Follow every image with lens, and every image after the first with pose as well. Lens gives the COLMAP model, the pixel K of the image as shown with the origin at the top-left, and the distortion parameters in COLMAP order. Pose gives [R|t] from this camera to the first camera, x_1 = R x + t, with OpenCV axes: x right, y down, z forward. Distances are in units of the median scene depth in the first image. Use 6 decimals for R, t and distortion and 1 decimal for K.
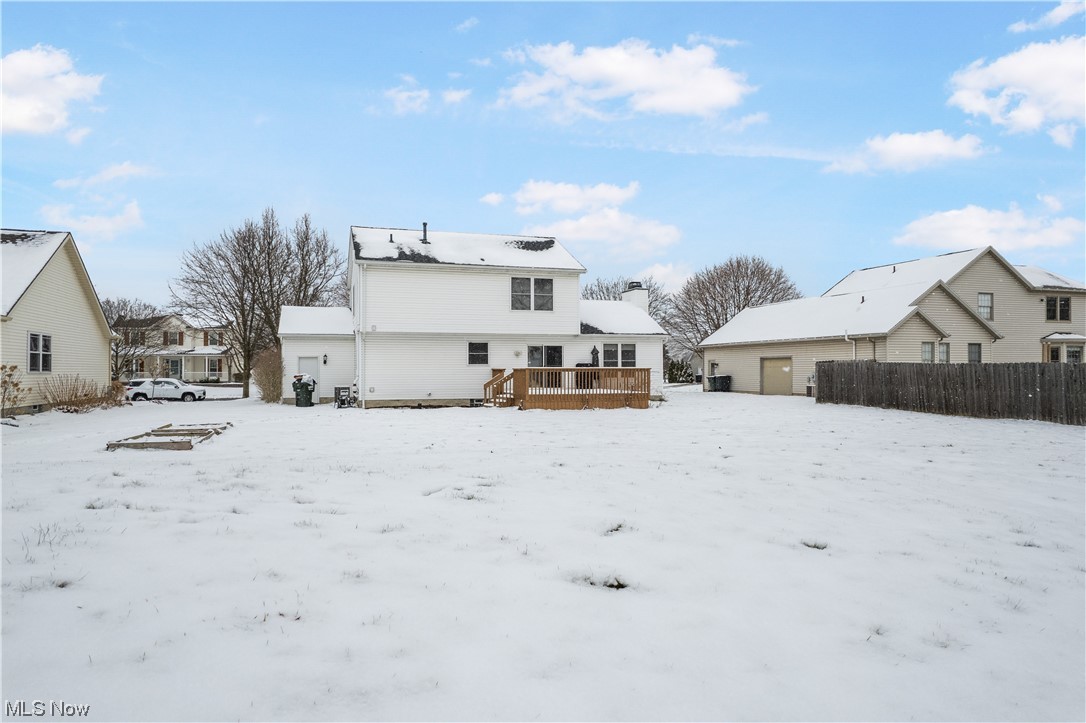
lens RADIAL K [[702.1, 0, 545.3], [0, 702.1, 371.9], [0, 0, 1]] dist [-0.048028, 0.002275]
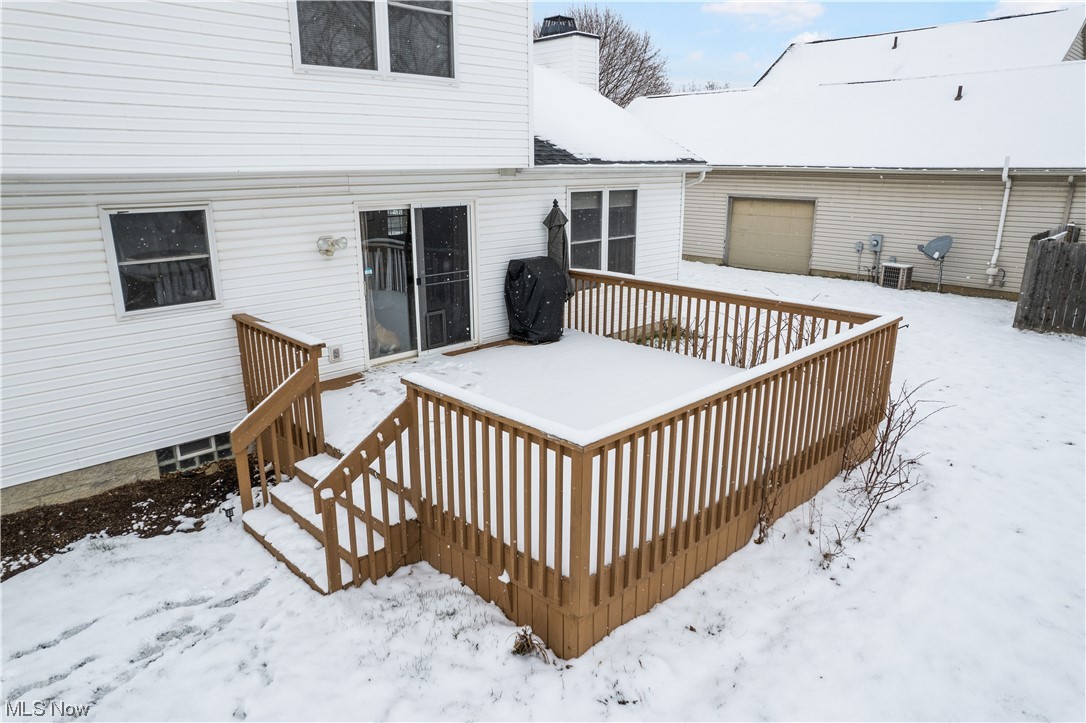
lens RADIAL K [[702.1, 0, 545.3], [0, 702.1, 371.9], [0, 0, 1]] dist [-0.048028, 0.002275]
pose [[0.897748, -0.123618, 0.422808, -0.080919], [-0.000991, 0.959248, 0.282562, -0.053359], [-0.440508, -0.254089, 0.861041, 0.715036]]
